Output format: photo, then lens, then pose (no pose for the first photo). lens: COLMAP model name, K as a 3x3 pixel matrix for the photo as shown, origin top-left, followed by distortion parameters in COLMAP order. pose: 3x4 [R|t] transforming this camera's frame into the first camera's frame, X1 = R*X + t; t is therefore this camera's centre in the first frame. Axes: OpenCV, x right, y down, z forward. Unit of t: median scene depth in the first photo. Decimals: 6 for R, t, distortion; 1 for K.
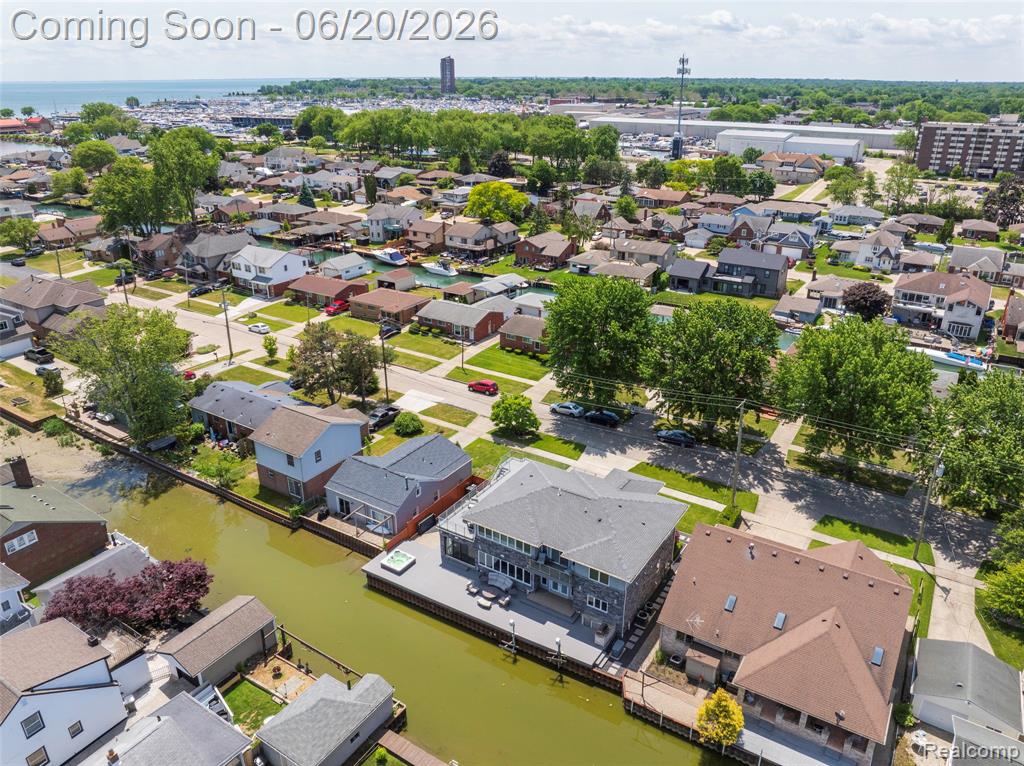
lens RADIAL K [[719.9, 0, 515.7], [0, 719.9, 384.2], [0, 0, 1]] dist [-0.040510, 0.003553]
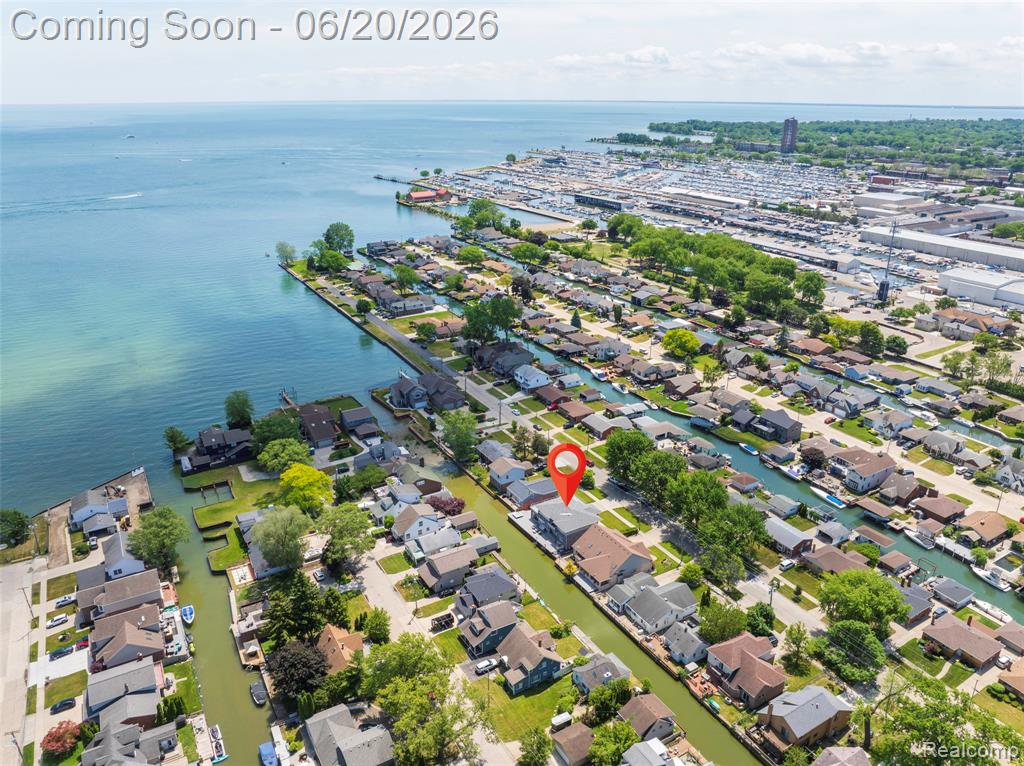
lens RADIAL K [[719.9, 0, 515.7], [0, 719.9, 384.2], [0, 0, 1]] dist [-0.040510, 0.003553]
pose [[0.891066, 0.169148, -0.421177, 0.492114], [-0.179902, 0.983579, 0.014403, -0.170509], [0.416697, 0.062936, 0.906864, -0.892840]]
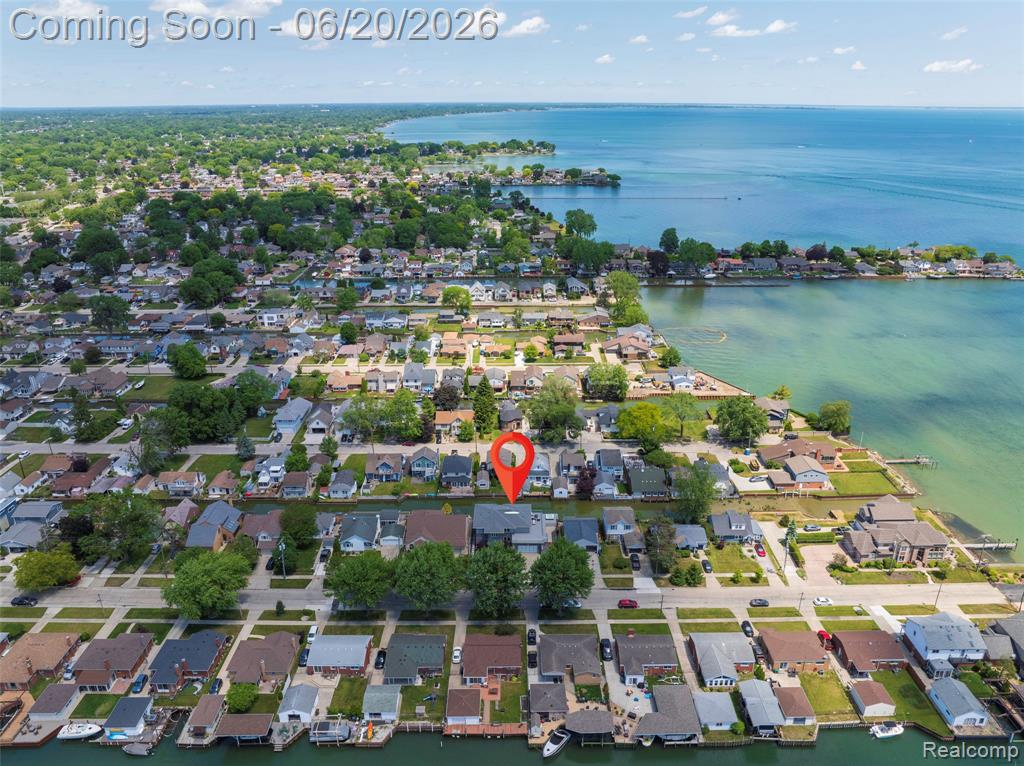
lens RADIAL K [[719.9, 0, 515.7], [0, 719.9, 384.2], [0, 0, 1]] dist [-0.040510, 0.003553]
pose [[-0.843304, 0.198129, -0.499583, 0.654664], [-0.212109, 0.731409, 0.648113, -1.009404], [0.493809, 0.652523, -0.574775, 1.070852]]
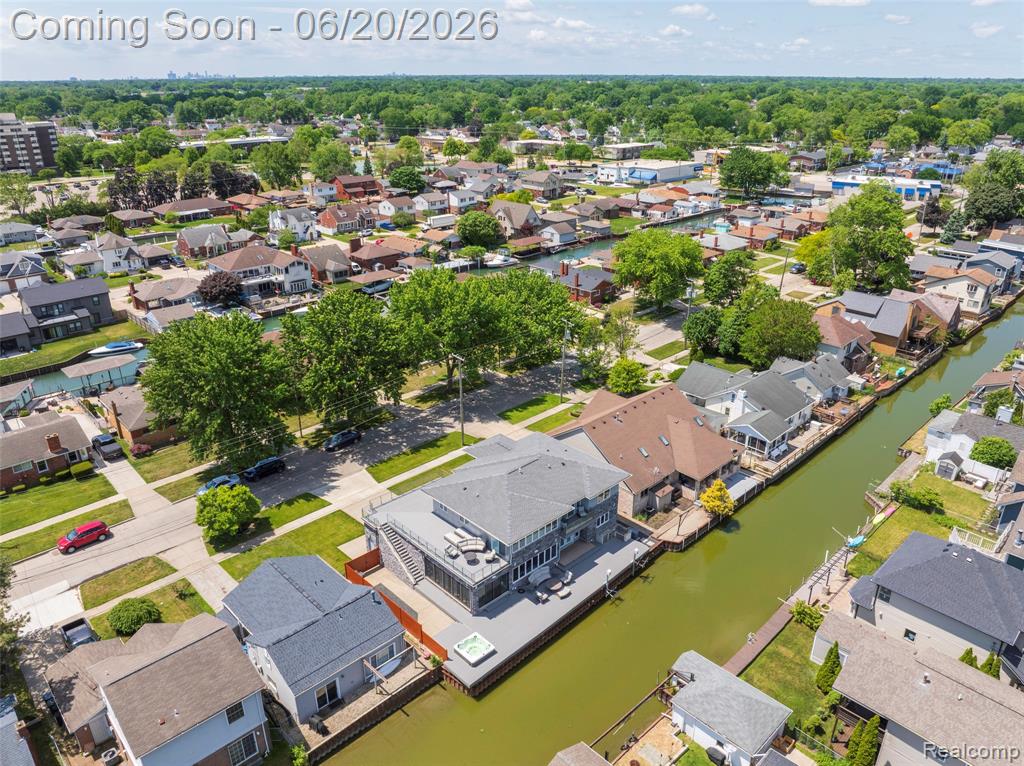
lens RADIAL K [[719.9, 0, 515.7], [0, 719.9, 384.2], [0, 0, 1]] dist [-0.040510, 0.003553]
pose [[0.232633, -0.387245, 0.892145, -0.349269], [0.385478, 0.878896, 0.280977, -0.109078], [-0.892910, 0.278538, 0.353735, 0.254936]]
